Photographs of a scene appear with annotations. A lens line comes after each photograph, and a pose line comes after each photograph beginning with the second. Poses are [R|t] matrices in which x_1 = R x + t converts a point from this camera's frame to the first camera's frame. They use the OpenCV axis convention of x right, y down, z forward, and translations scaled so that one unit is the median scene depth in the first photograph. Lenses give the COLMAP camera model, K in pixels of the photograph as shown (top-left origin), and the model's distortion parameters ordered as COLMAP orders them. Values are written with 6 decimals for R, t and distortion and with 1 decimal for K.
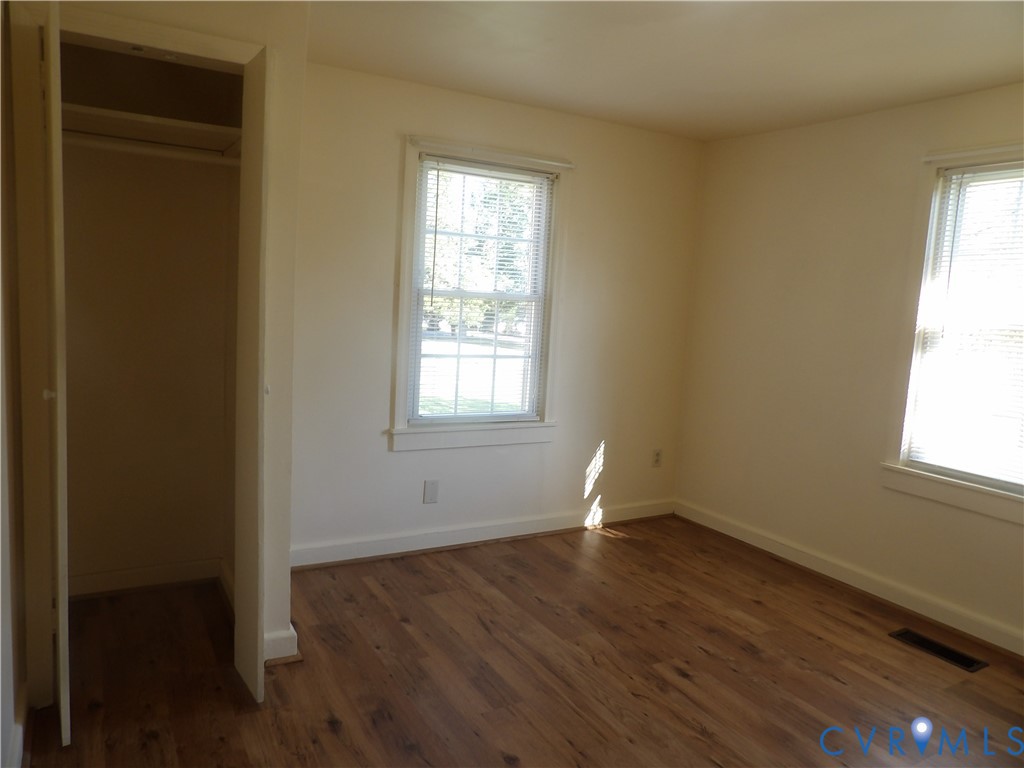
lens RADIAL K [[726.8, 0, 516.2], [0, 726.8, 379.2], [0, 0, 1]] dist [-0.043698, 0.052313]
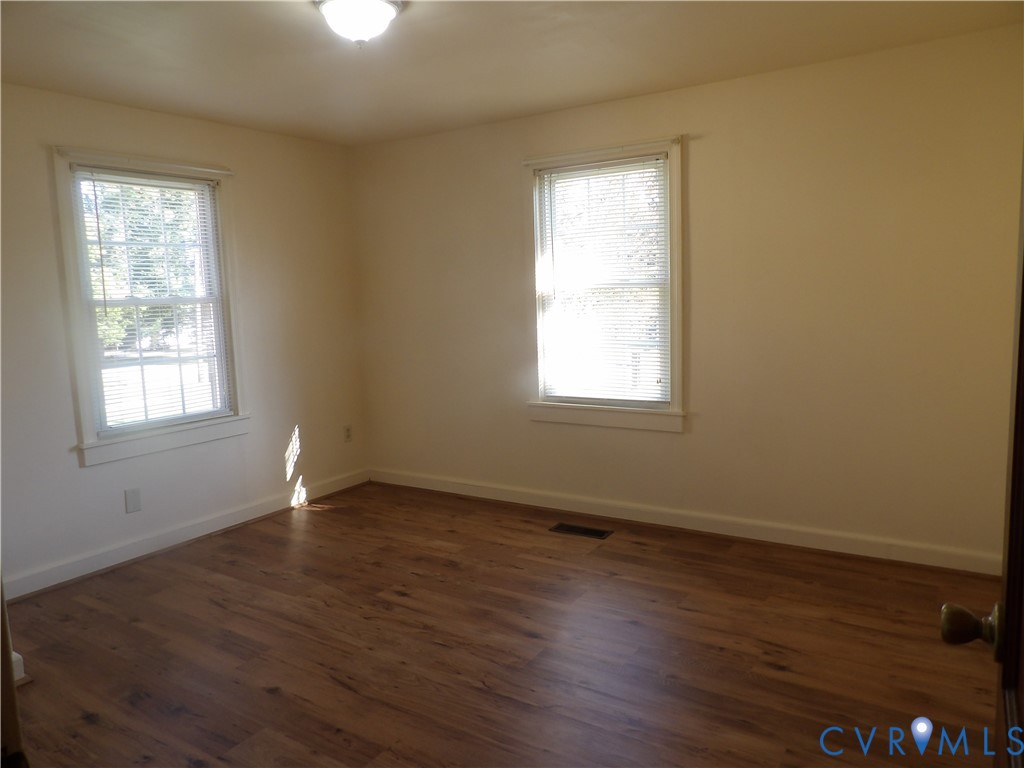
lens RADIAL K [[726.8, 0, 516.2], [0, 726.8, 379.2], [0, 0, 1]] dist [-0.043698, 0.052313]
pose [[0.891261, -0.140150, 0.431291, -0.054649], [0.136640, 0.989841, 0.039287, 0.023475], [-0.432416, 0.023917, 0.901357, -0.142210]]
